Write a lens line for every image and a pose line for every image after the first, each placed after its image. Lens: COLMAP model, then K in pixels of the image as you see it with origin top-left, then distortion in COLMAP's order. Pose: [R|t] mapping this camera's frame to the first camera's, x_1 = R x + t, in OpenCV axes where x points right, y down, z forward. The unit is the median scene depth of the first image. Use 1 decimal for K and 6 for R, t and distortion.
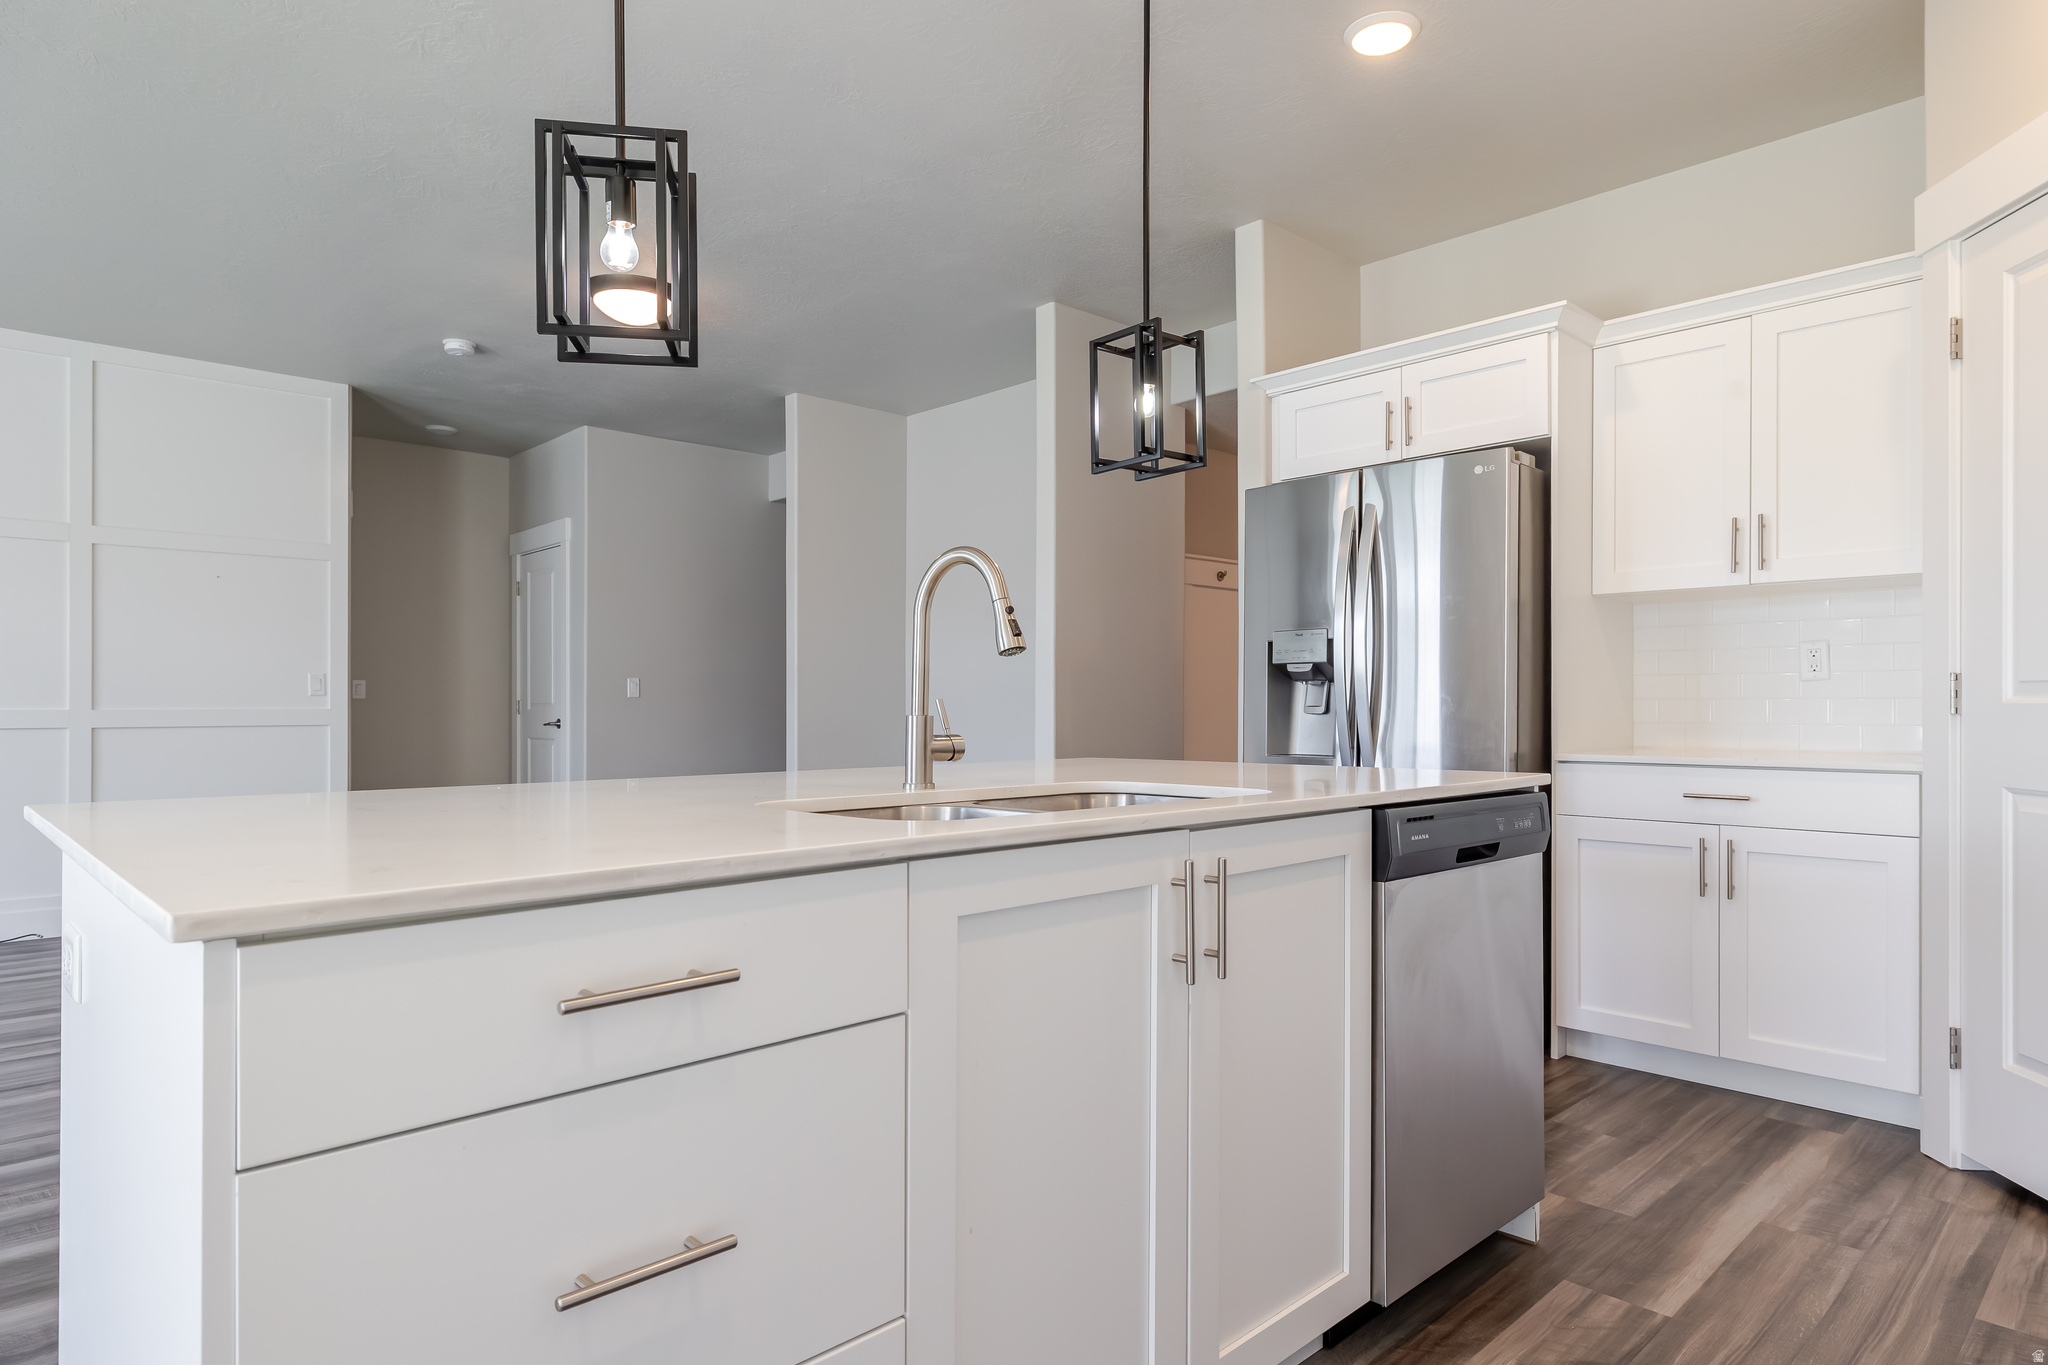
lens RADIAL K [[1170.8, 0, 1026.7], [0, 1170.8, 673.8], [0, 0, 1]] dist [-0.004237, 0.000988]
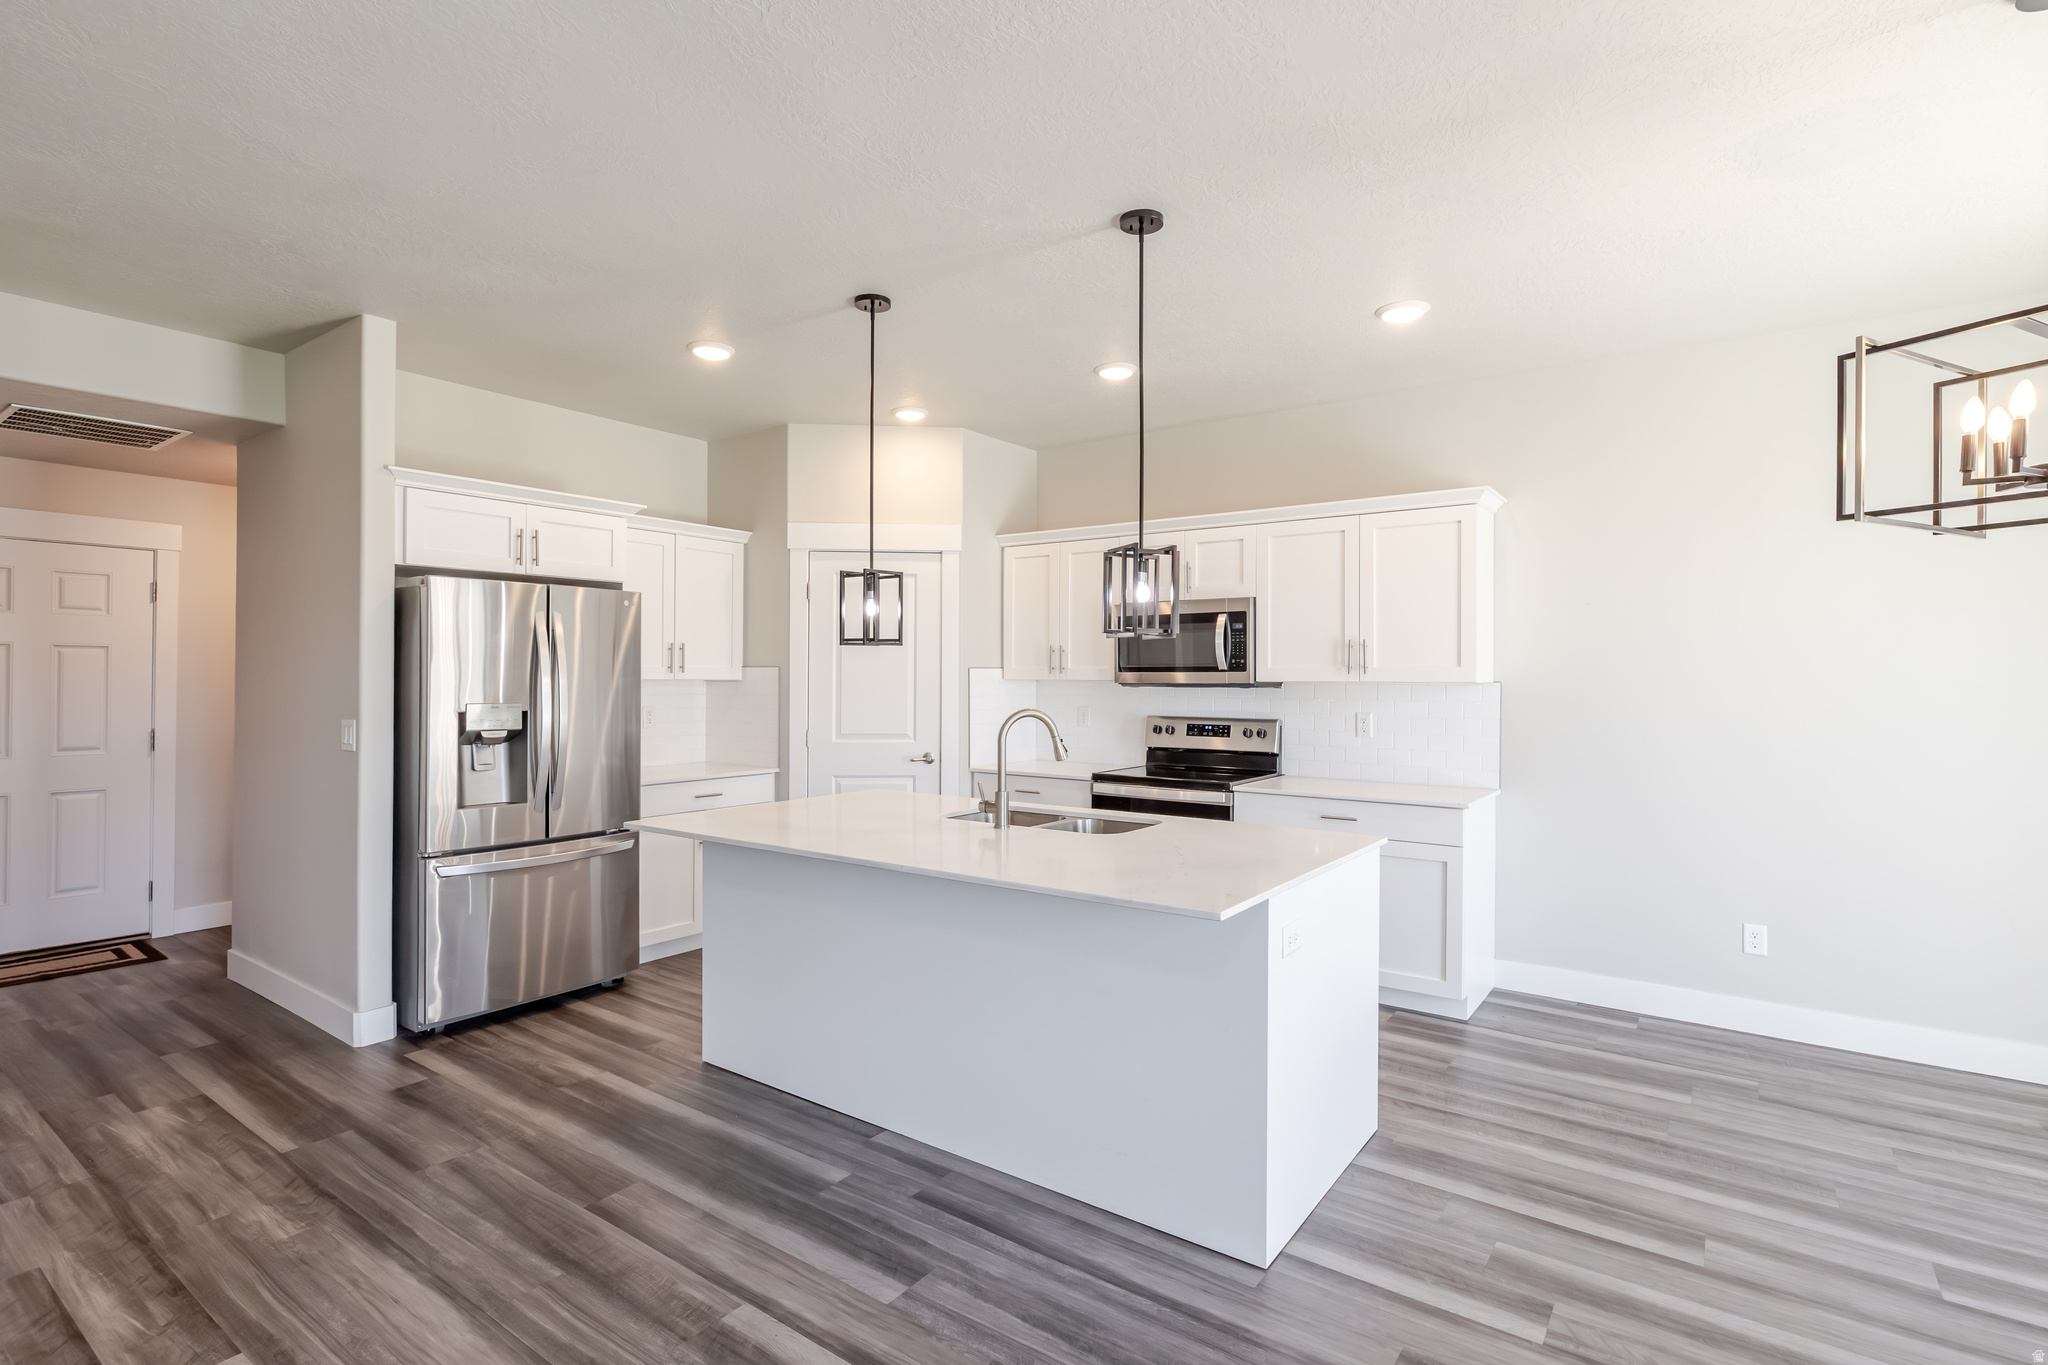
lens RADIAL K [[981.1, 0, 1030.1], [0, 981.1, 675.1], [0, 0, 1]] dist [-0.004299, 0.002238]
pose [[-0.173496, 0.005697, 0.984818, -0.505870], [-0.028031, 0.999550, -0.010720, -0.041286], [-0.984436, -0.029465, -0.173259, 0.360786]]
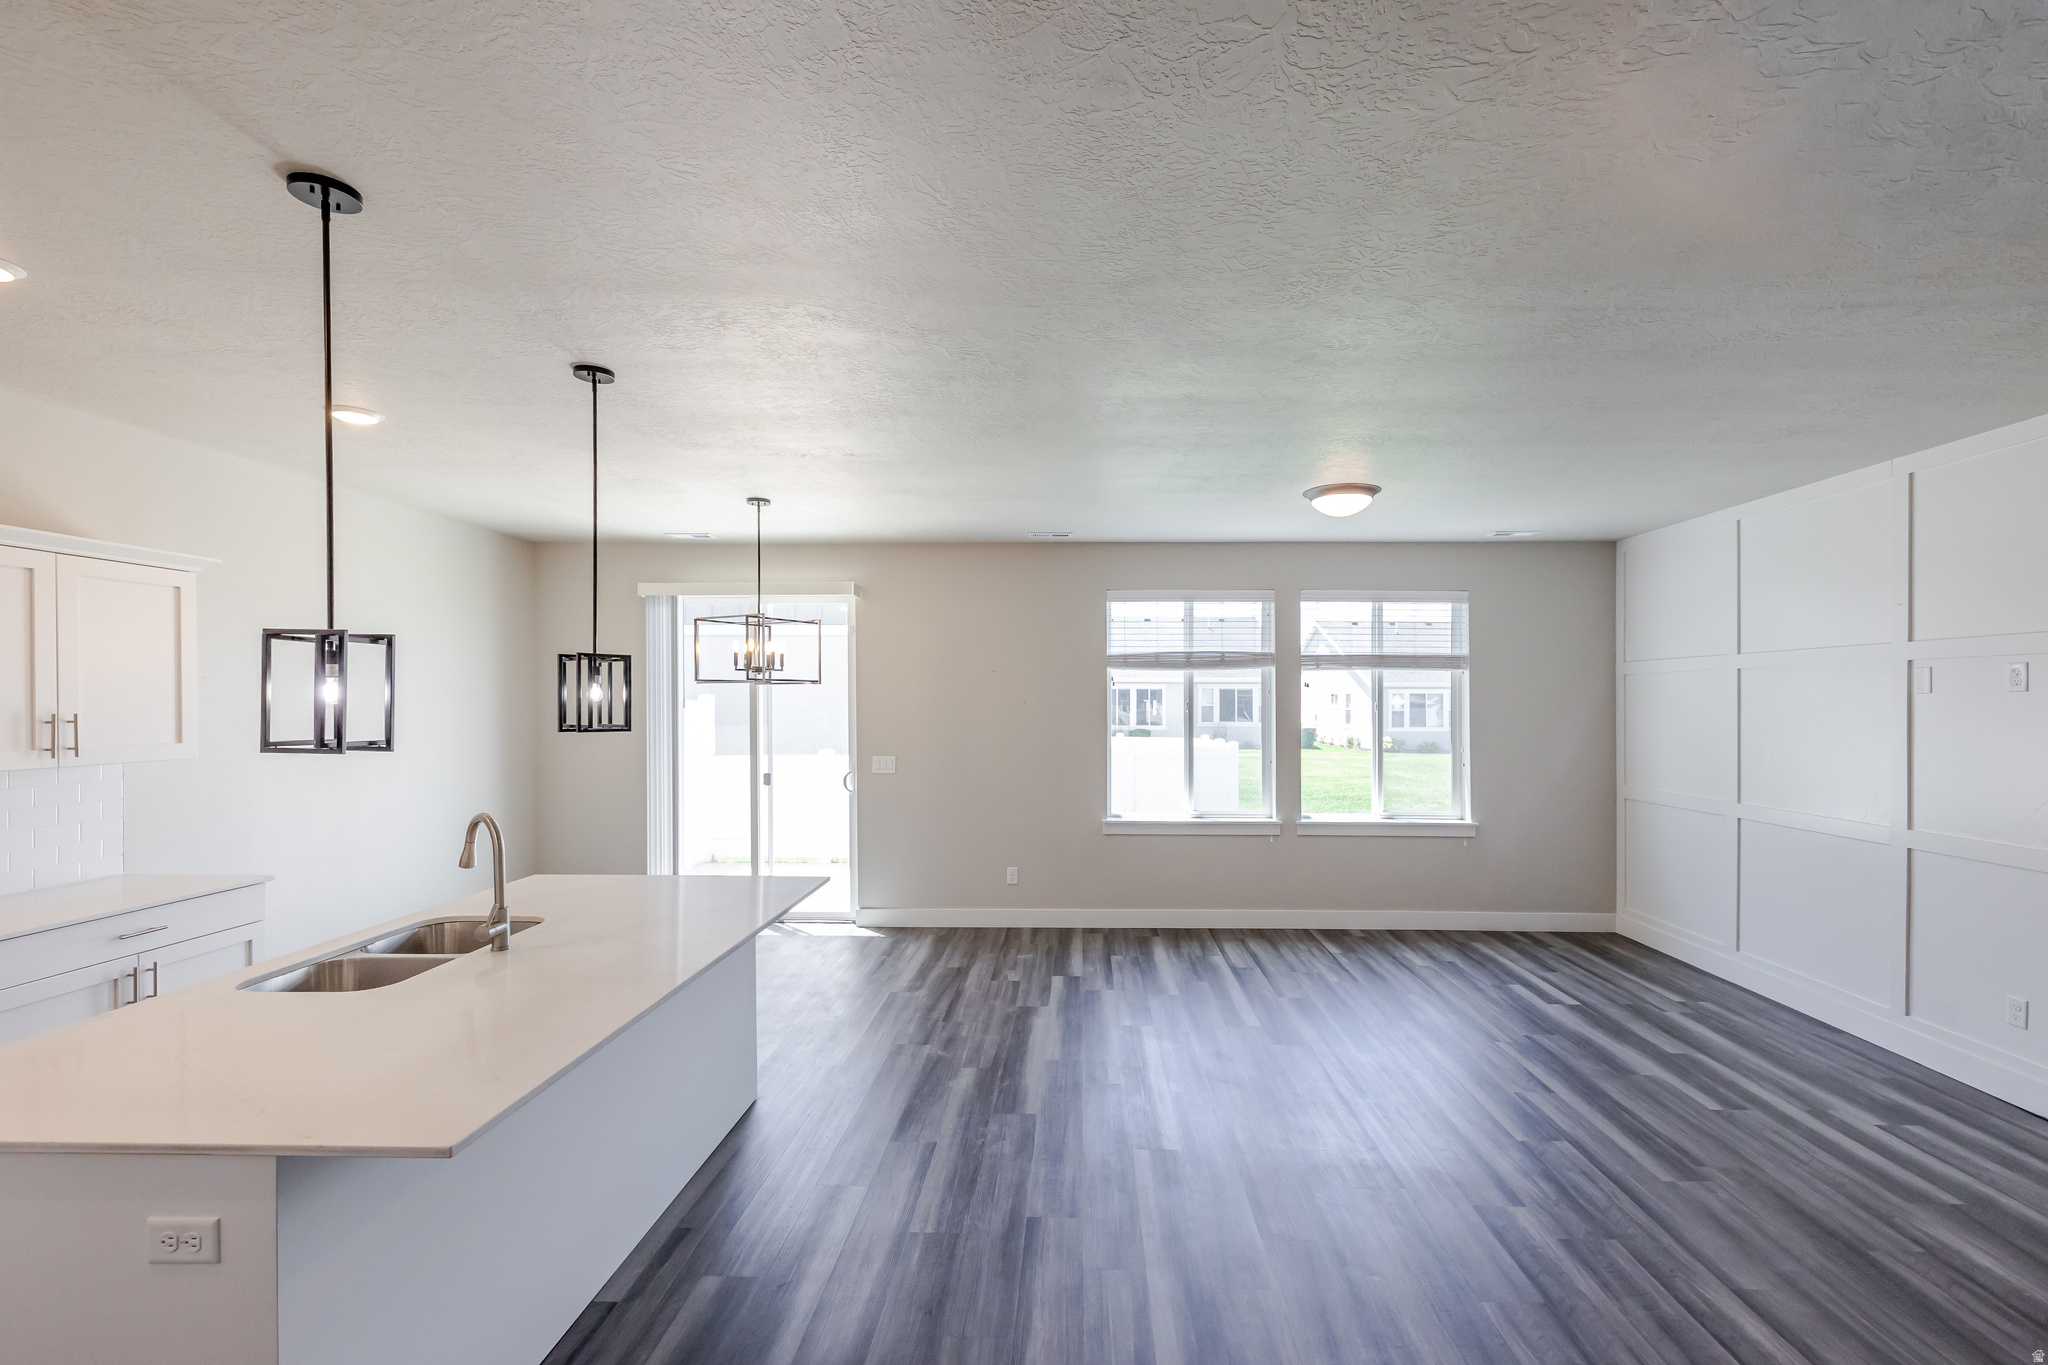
lens RADIAL K [[874.9, 0, 1080.3], [0, 874.9, 712.3], [0, 0, 1]] dist [0.003513, -0.001055]
pose [[-0.699893, 0.013389, -0.714123, 0.066380], [0.019842, 0.999803, -0.000701, -0.068619], [0.713973, -0.014660, -0.700020, 0.733767]]
